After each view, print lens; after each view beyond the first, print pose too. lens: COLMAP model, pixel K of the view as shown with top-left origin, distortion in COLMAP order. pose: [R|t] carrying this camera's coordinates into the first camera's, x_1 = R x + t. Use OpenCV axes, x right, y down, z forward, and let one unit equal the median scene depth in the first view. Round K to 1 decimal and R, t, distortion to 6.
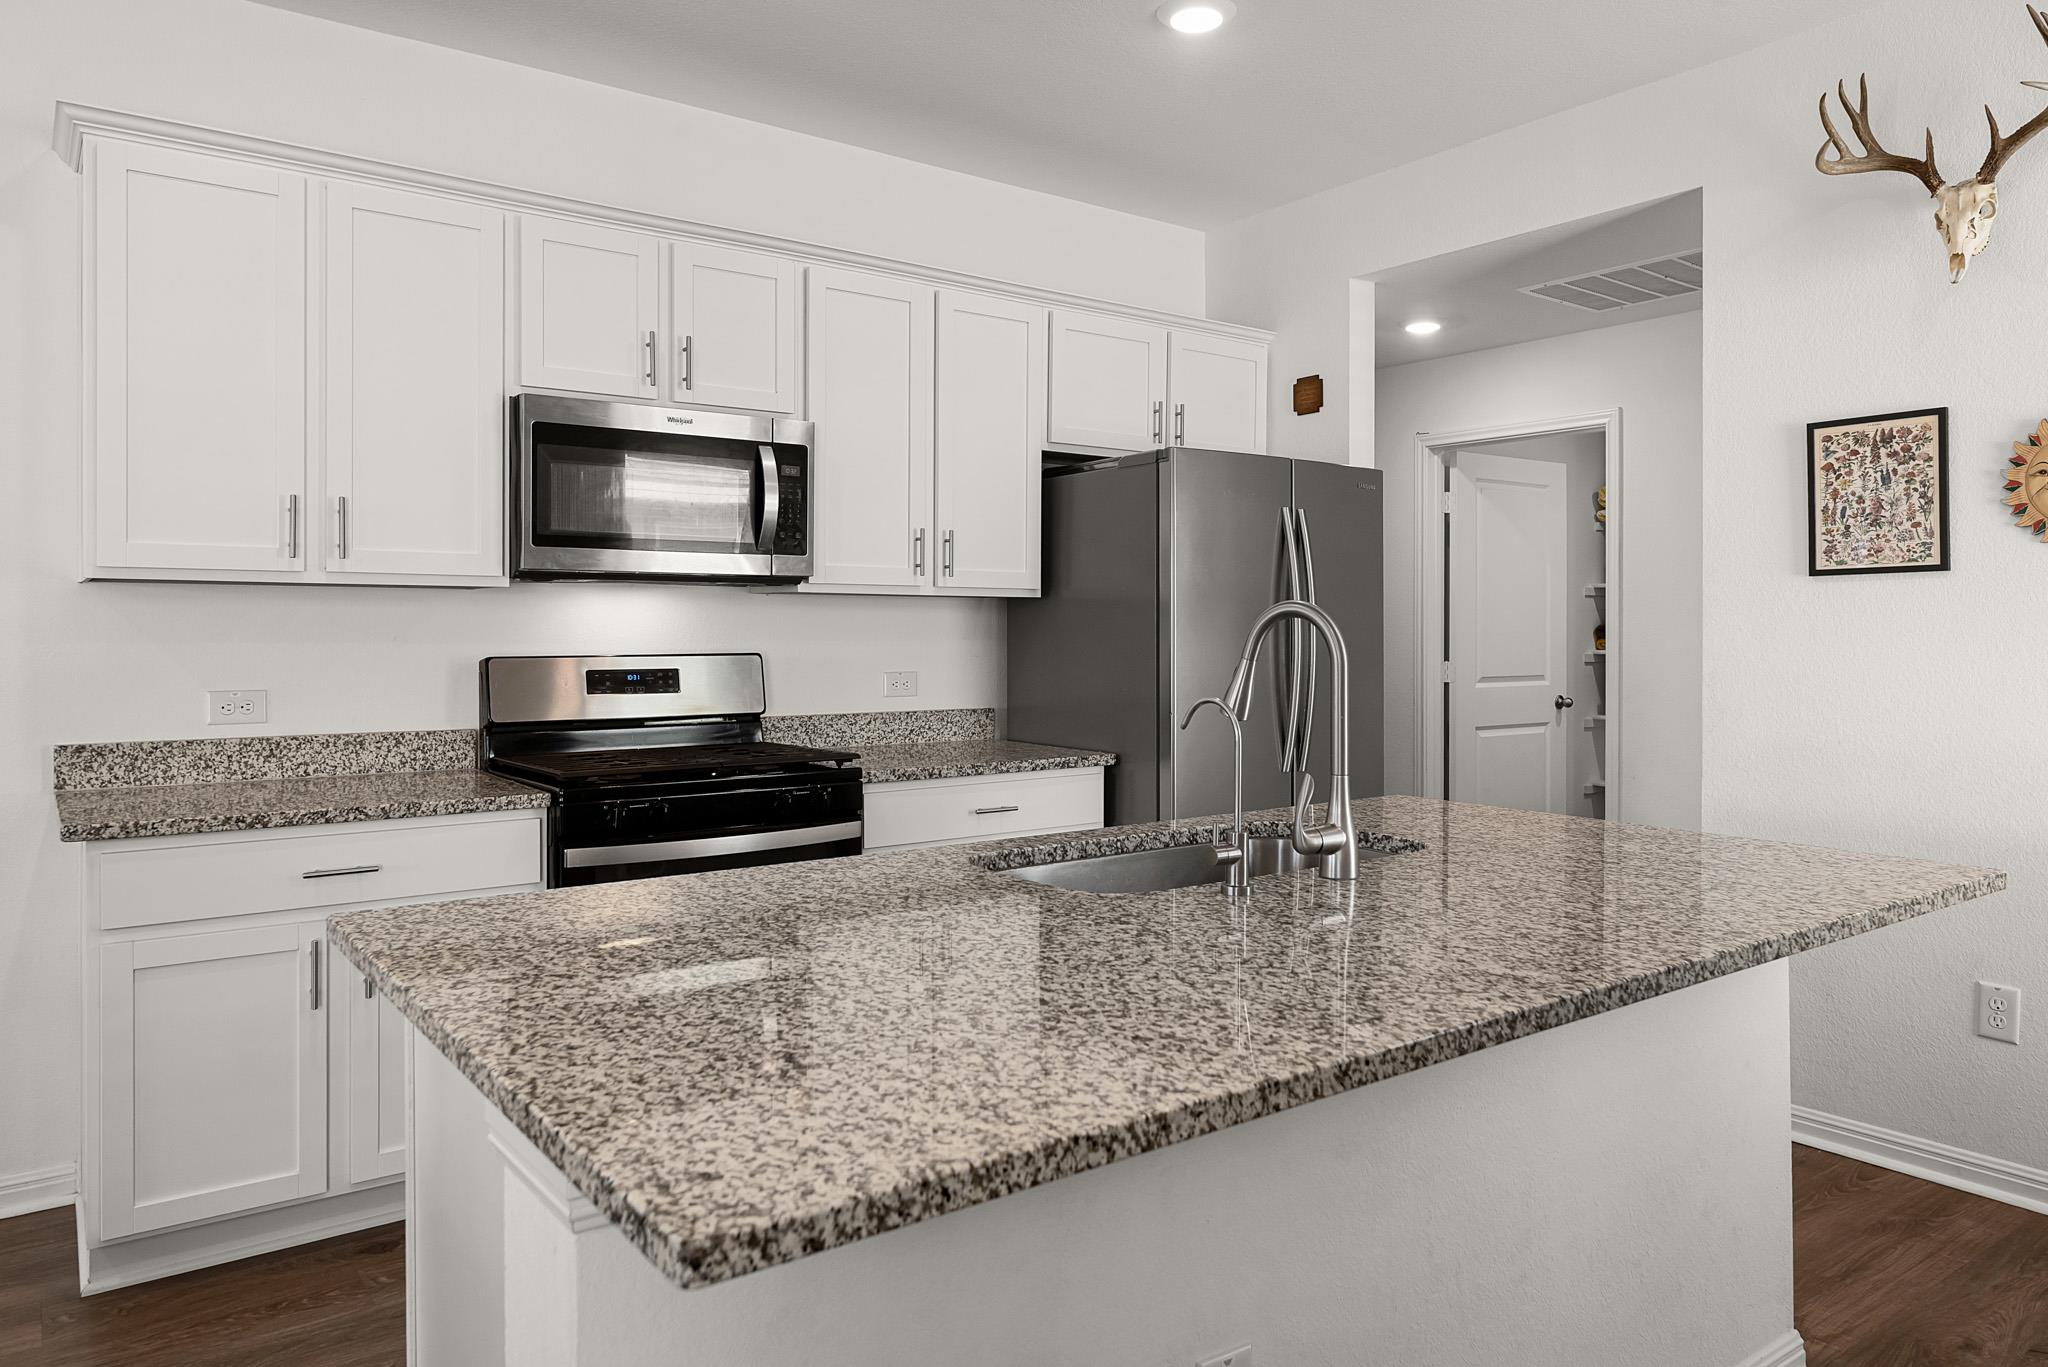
lens RADIAL K [[1362.6, 0, 1024.0], [0, 1362.6, 683.5], [0, 0, 1]] dist [0.002151, 0.000953]
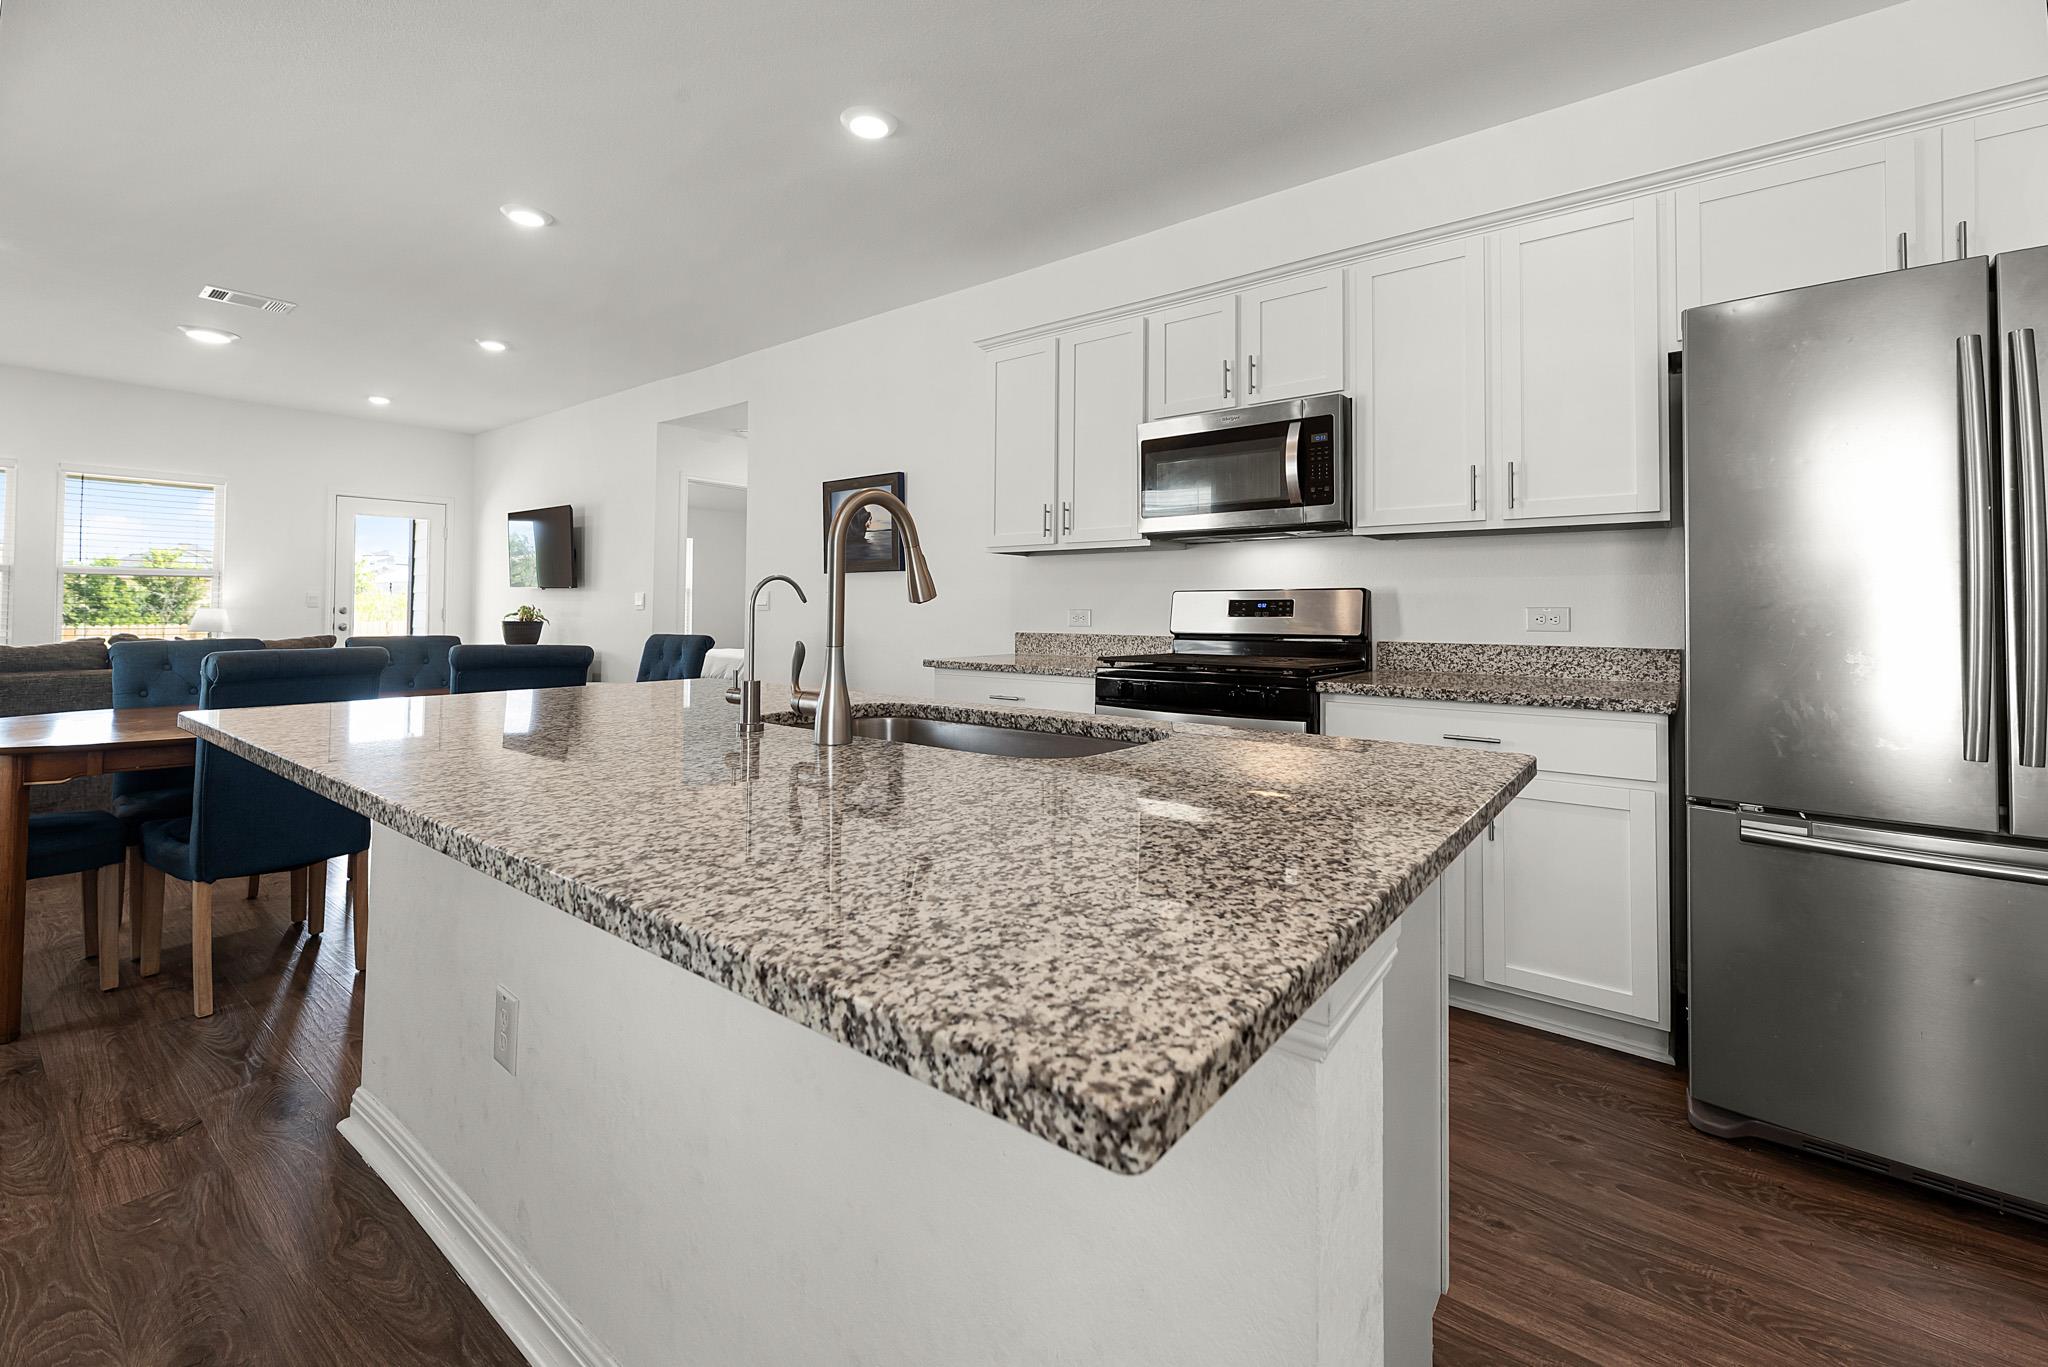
lens RADIAL K [[866.7, 0, 1008.3], [0, 866.7, 596.7], [0, 0, 1]] dist [-0.009203, -0.000325]
pose [[0.254653, -0.014734, -0.966920, 0.509856], [-0.043322, 0.998706, -0.026627, 0.021687], [0.966062, 0.048670, 0.253685, 0.525147]]
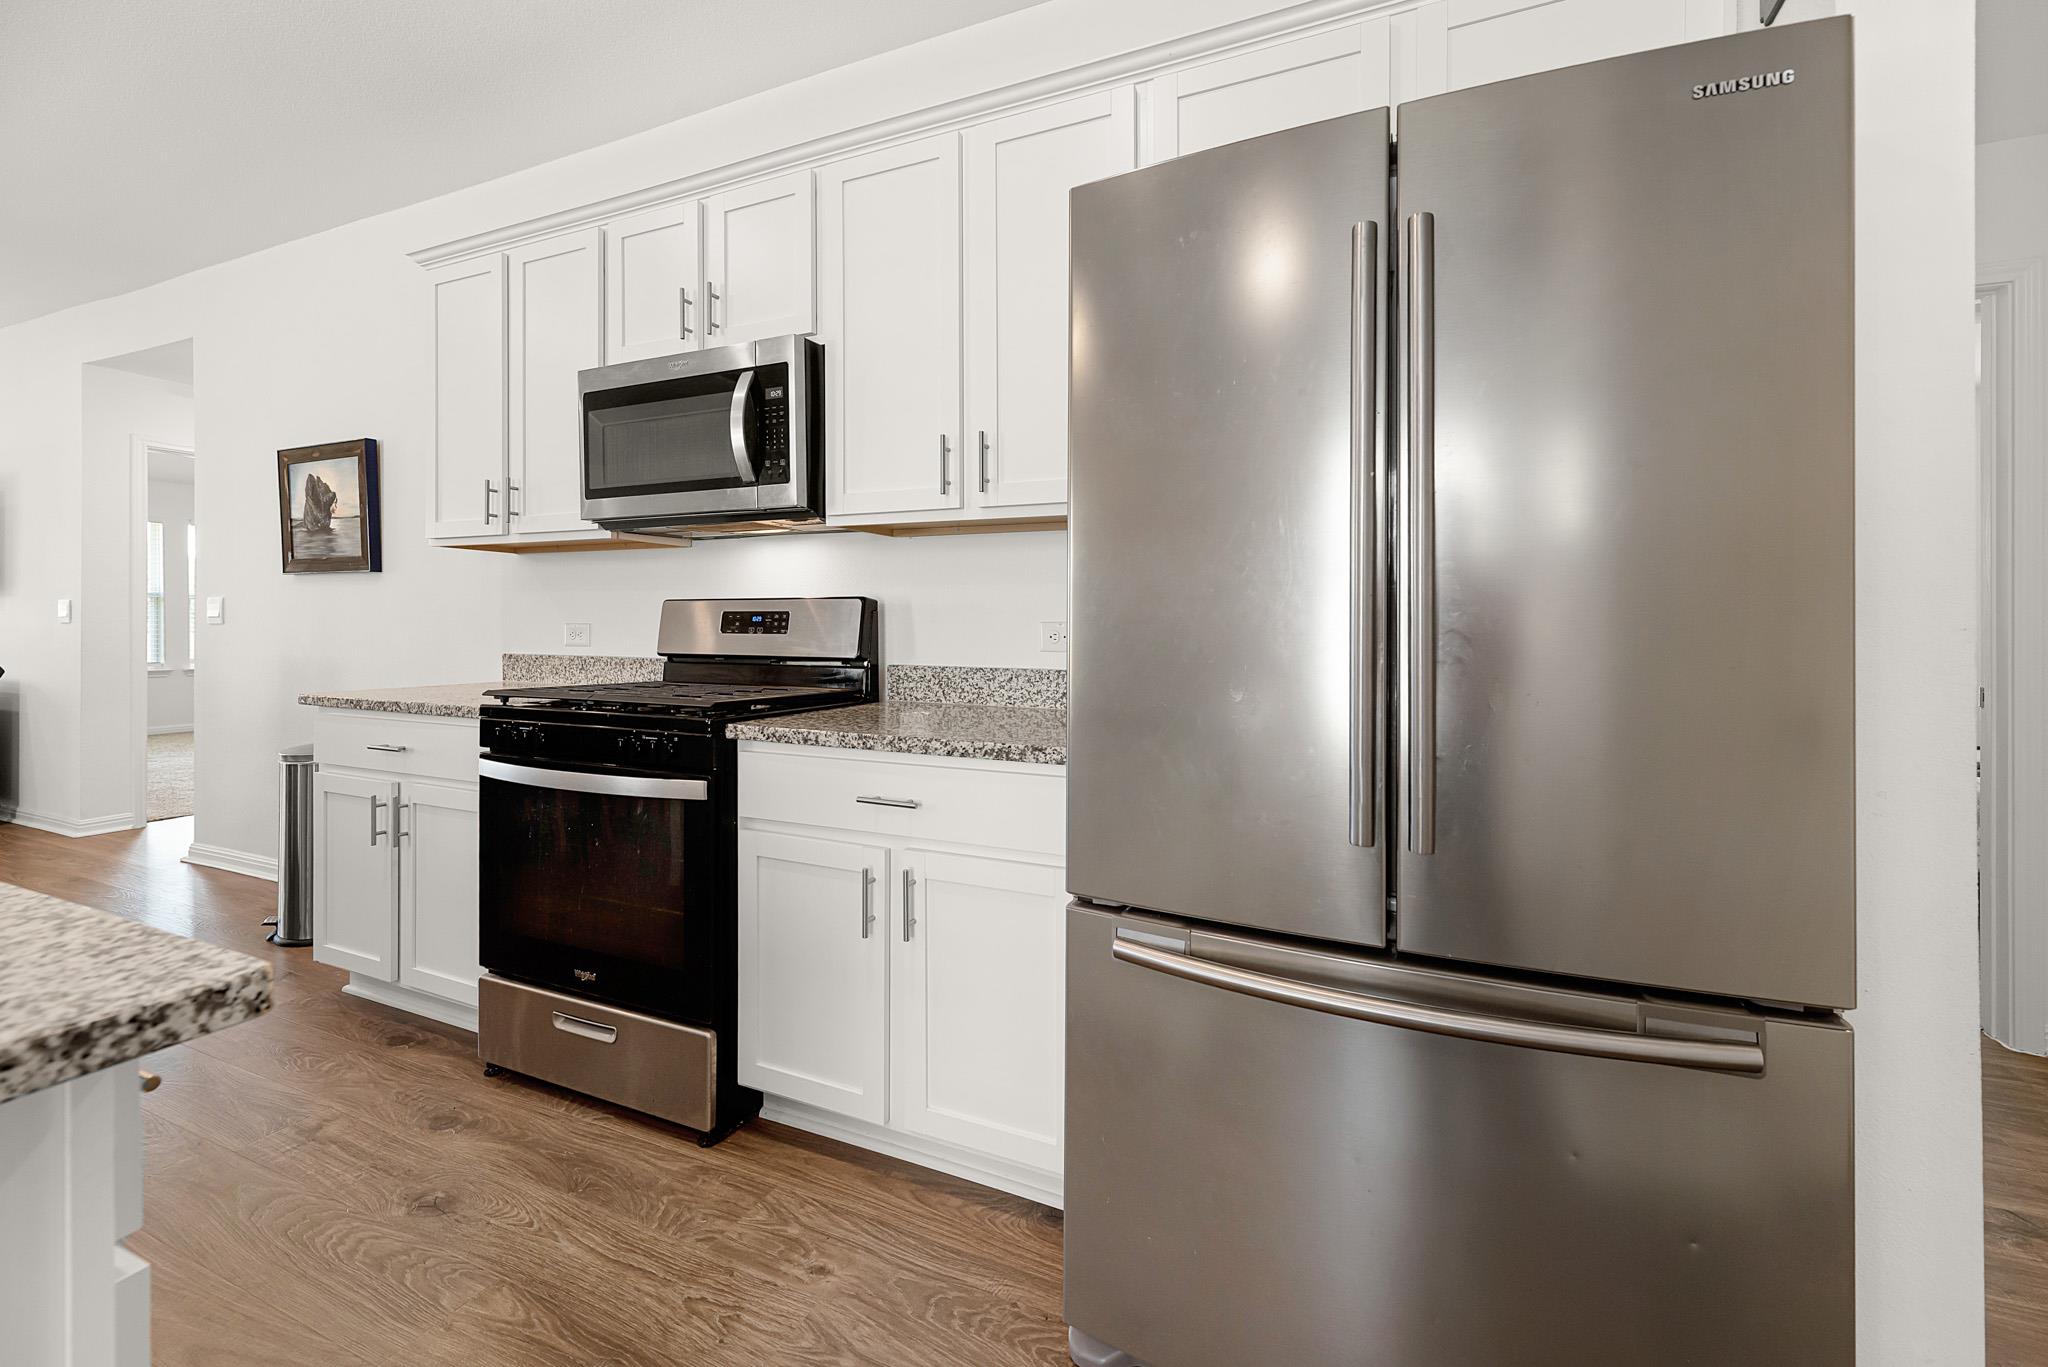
lens RADIAL K [[874.7, 0, 1024.3], [0, 874.7, 627.7], [0, 0, 1]] dist [0.003224, 0.000195]
pose [[0.483153, 0.003334, -0.875530, 0.425957], [-0.040789, 0.998993, -0.018705, 0.007020], [0.874585, 0.044749, 0.482802, 0.855264]]
